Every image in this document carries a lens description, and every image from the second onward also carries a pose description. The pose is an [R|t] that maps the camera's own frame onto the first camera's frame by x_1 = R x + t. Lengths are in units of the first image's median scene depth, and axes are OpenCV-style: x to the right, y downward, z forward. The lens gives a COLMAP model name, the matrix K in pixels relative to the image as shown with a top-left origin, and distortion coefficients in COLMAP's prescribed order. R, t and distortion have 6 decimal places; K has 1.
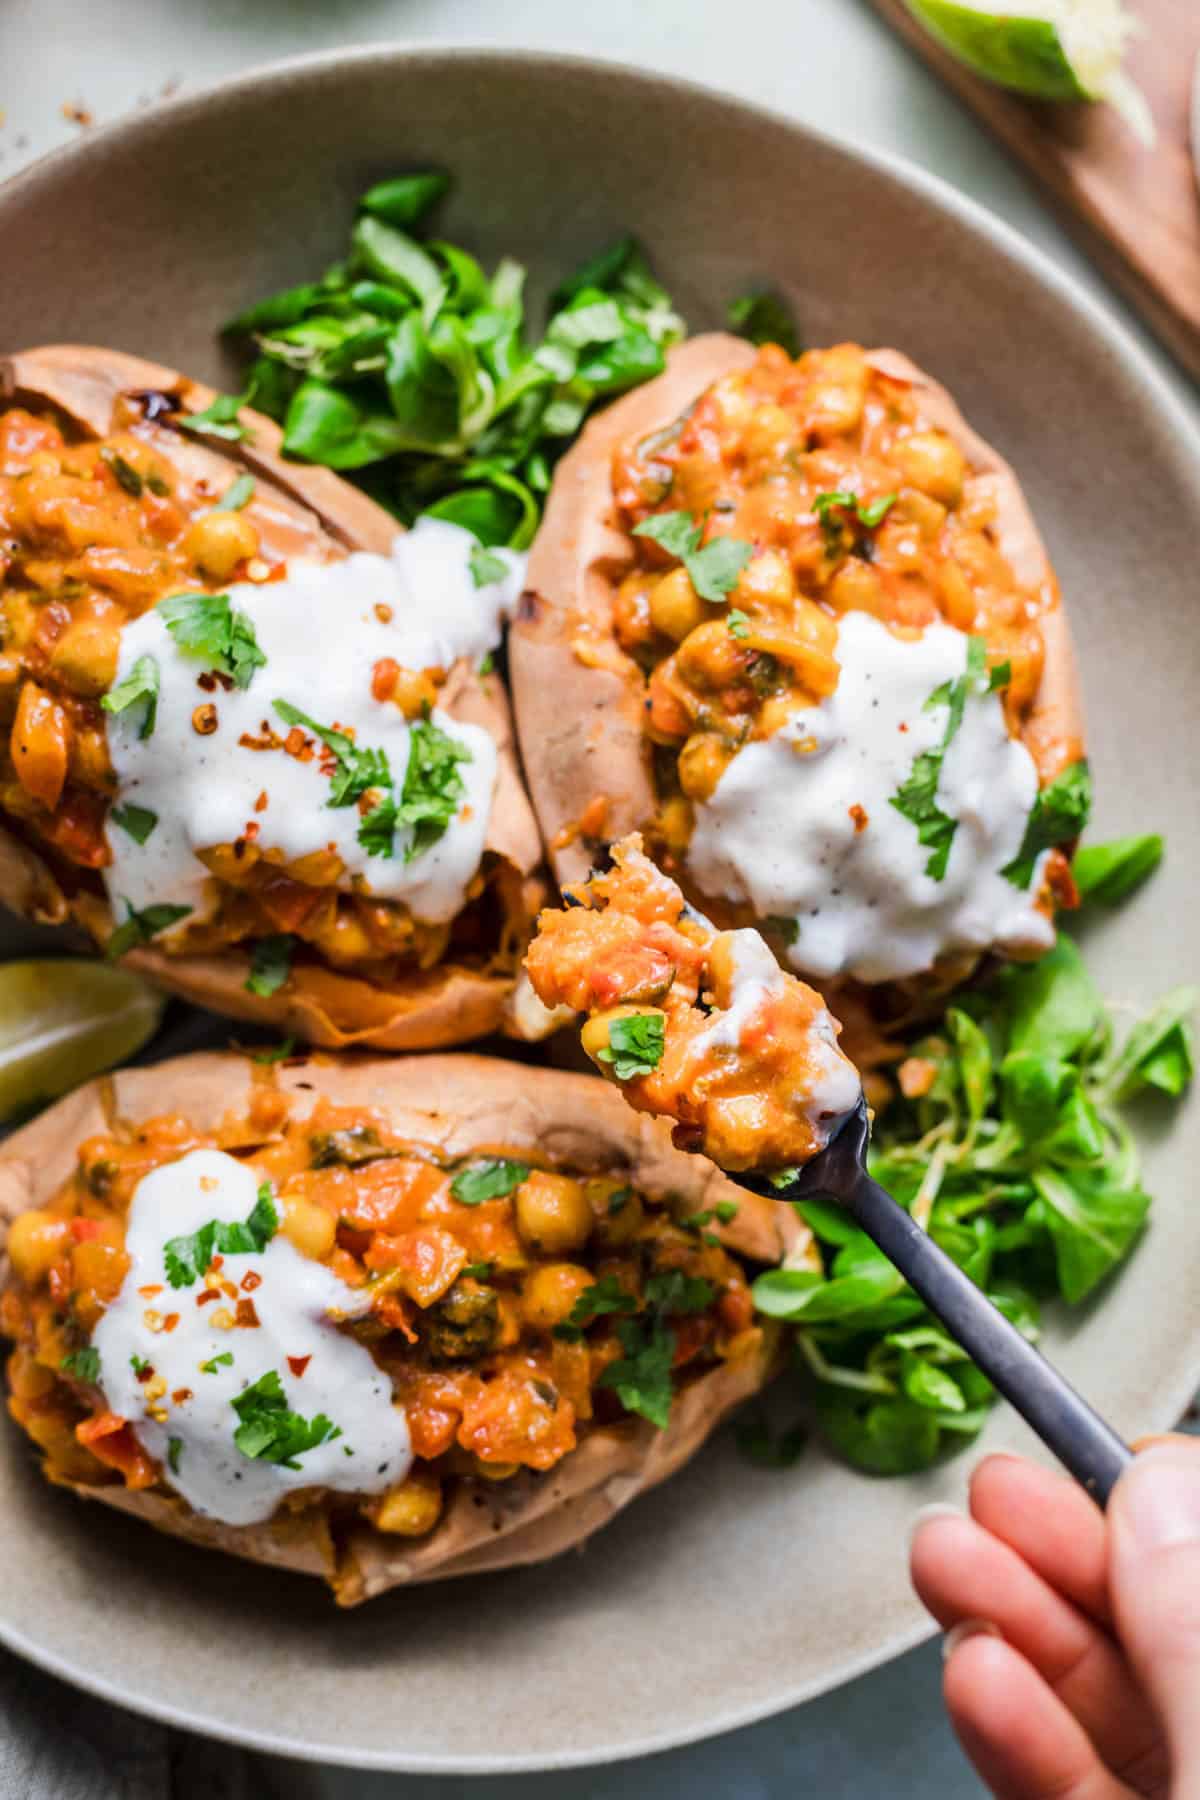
lens RADIAL K [[3090.1, 0, 595.1], [0, 3090.1, 874.0], [0, 0, 1]] dist [-0.152429, -0.185117]
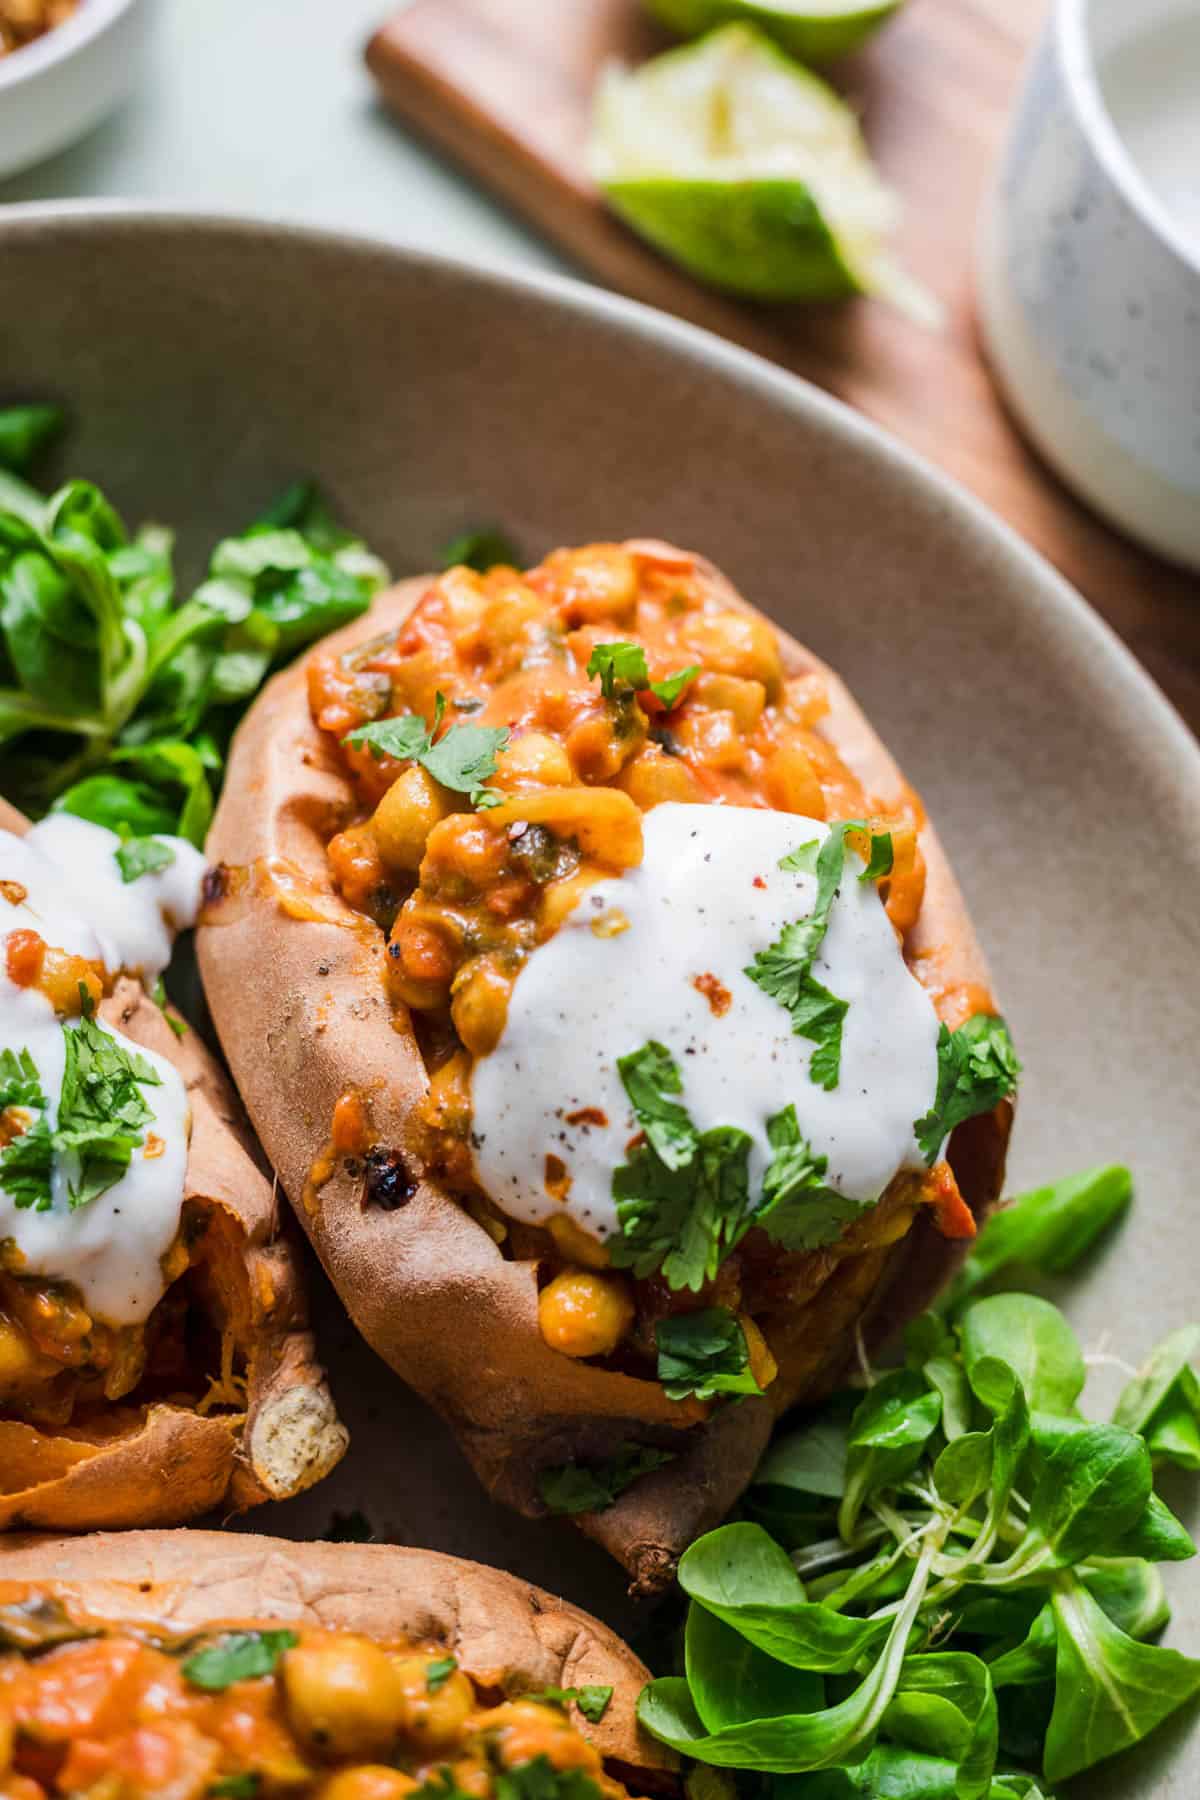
lens RADIAL K [[3090.1, 0, 595.1], [0, 3090.1, 874.0], [0, 0, 1]] dist [-0.152429, -0.185117]
pose [[0.986987, -0.086773, 0.135374, -0.032952], [0.127029, 0.936944, -0.325576, 0.162956], [-0.098587, 0.338536, 0.935775, 0.328675]]
